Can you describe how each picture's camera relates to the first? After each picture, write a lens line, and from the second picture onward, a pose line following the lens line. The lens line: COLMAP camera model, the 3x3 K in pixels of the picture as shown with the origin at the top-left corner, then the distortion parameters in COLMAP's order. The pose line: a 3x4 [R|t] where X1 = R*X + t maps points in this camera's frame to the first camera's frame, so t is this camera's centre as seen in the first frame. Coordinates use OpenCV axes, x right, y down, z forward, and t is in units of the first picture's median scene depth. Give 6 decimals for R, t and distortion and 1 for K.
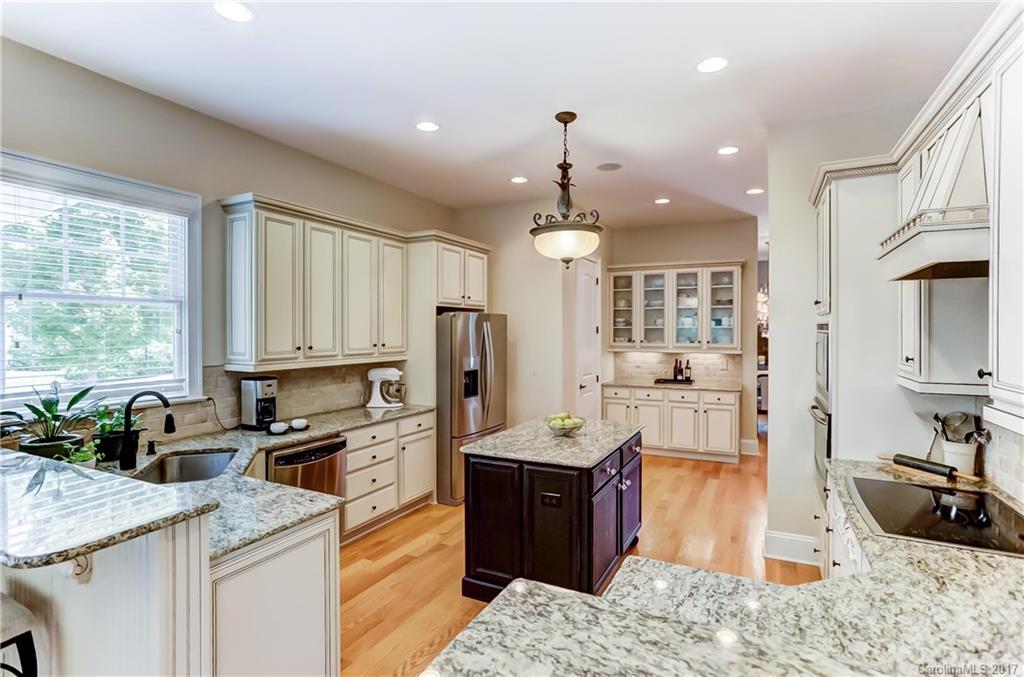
lens RADIAL K [[506.4, 0, 510.5], [0, 506.4, 334.6], [0, 0, 1]] dist [-0.046076, 0.019793]
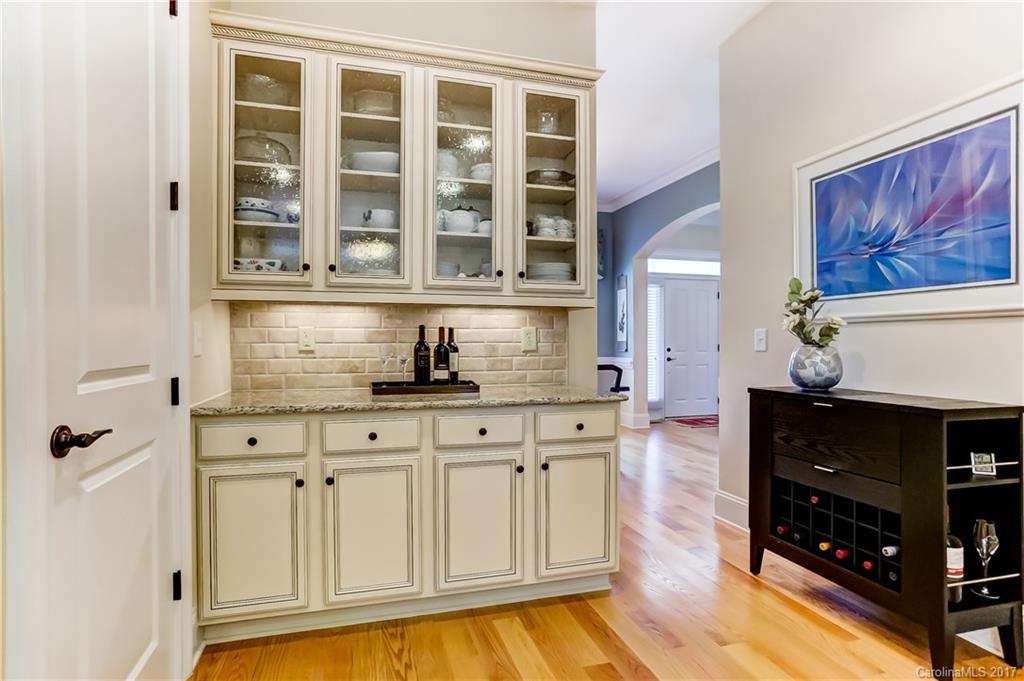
lens RADIAL K [[541.2, 0, 509.4], [0, 541.2, 339.0], [0, 0, 1]] dist [-0.006423, -0.000399]
pose [[0.729825, 0.006898, 0.683599, 0.107651], [0.001676, 0.999928, -0.011879, 0.063555], [-0.683632, 0.009815, 0.729761, 0.678585]]
